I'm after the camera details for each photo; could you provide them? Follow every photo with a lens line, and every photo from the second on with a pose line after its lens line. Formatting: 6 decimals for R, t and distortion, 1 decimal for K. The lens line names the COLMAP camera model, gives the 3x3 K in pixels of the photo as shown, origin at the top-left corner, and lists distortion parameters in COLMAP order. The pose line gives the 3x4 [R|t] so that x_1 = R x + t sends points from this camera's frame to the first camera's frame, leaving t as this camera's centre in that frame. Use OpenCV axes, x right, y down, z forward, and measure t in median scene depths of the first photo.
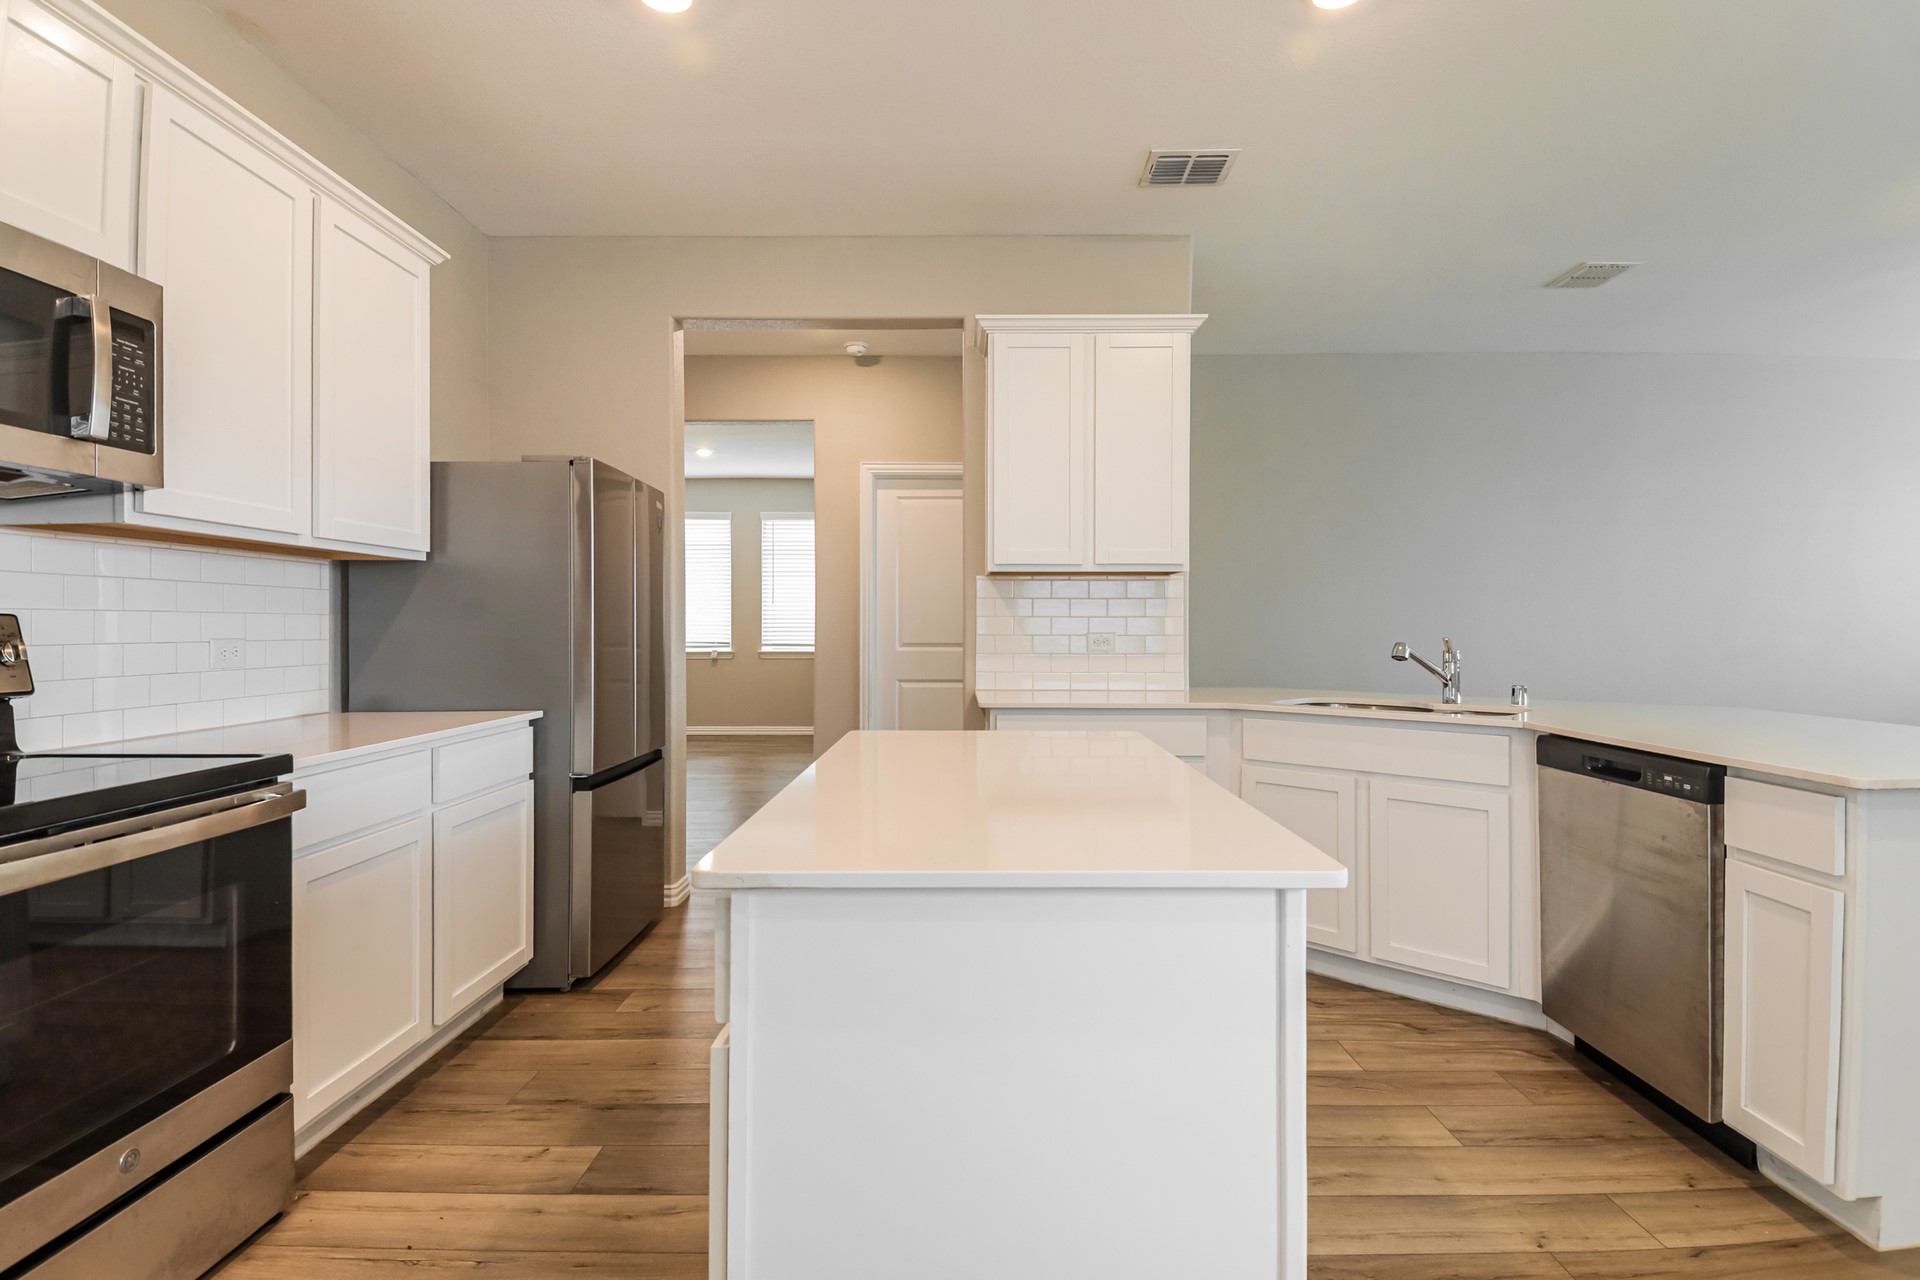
lens RADIAL K [[984.1, 0, 966.1], [0, 984.1, 631.6], [0, 0, 1]] dist [0.051765, -0.038566]
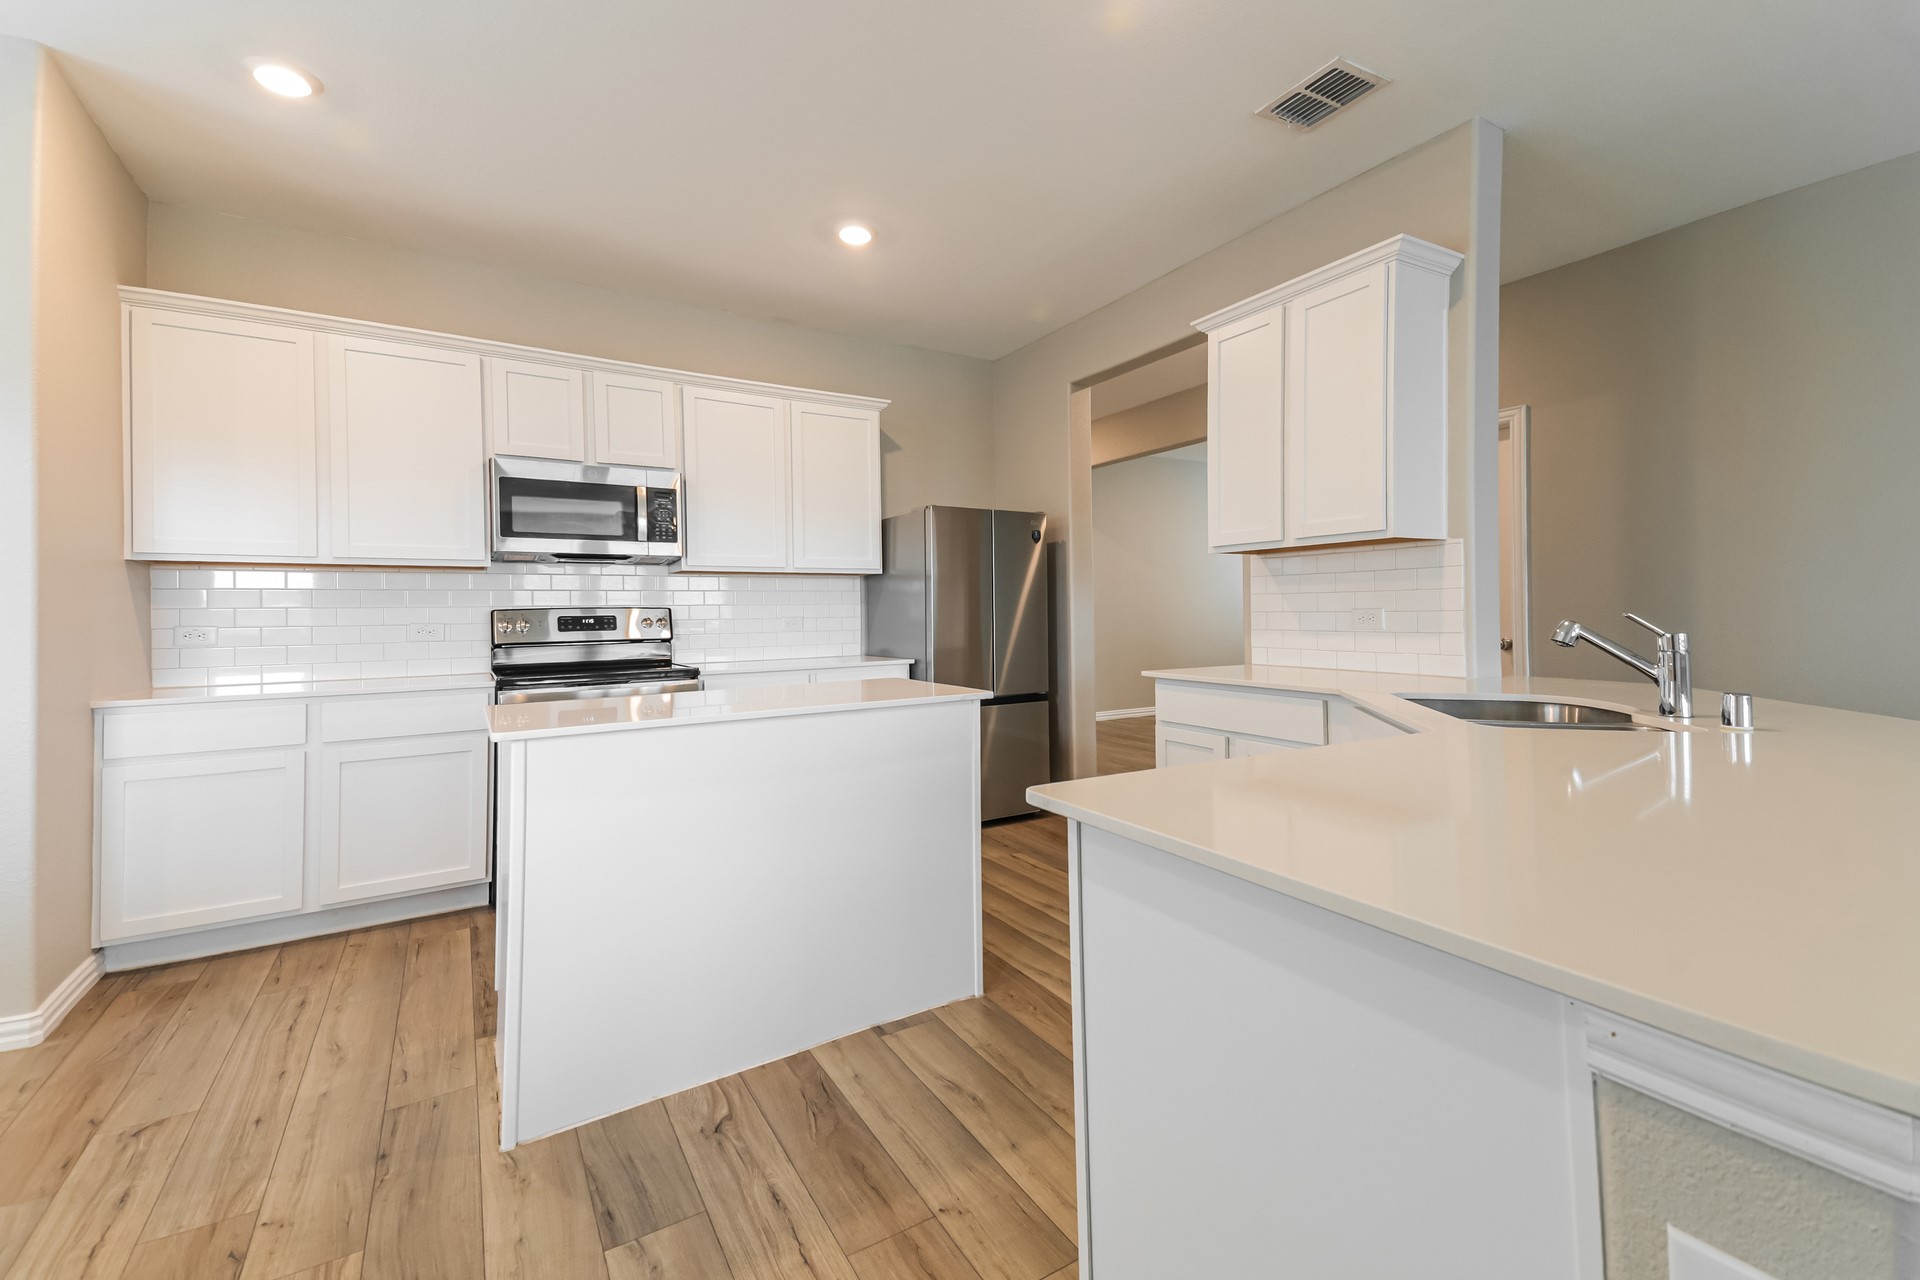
lens RADIAL K [[837.6, 0, 951.6], [0, 837.6, 613.4], [0, 0, 1]] dist [0.050498, -0.000616]
pose [[0.486485, -0.001847, -0.873687, 0.900411], [0.012857, 0.999905, 0.005045, -0.004084], [0.873594, -0.013687, 0.486462, 0.389926]]
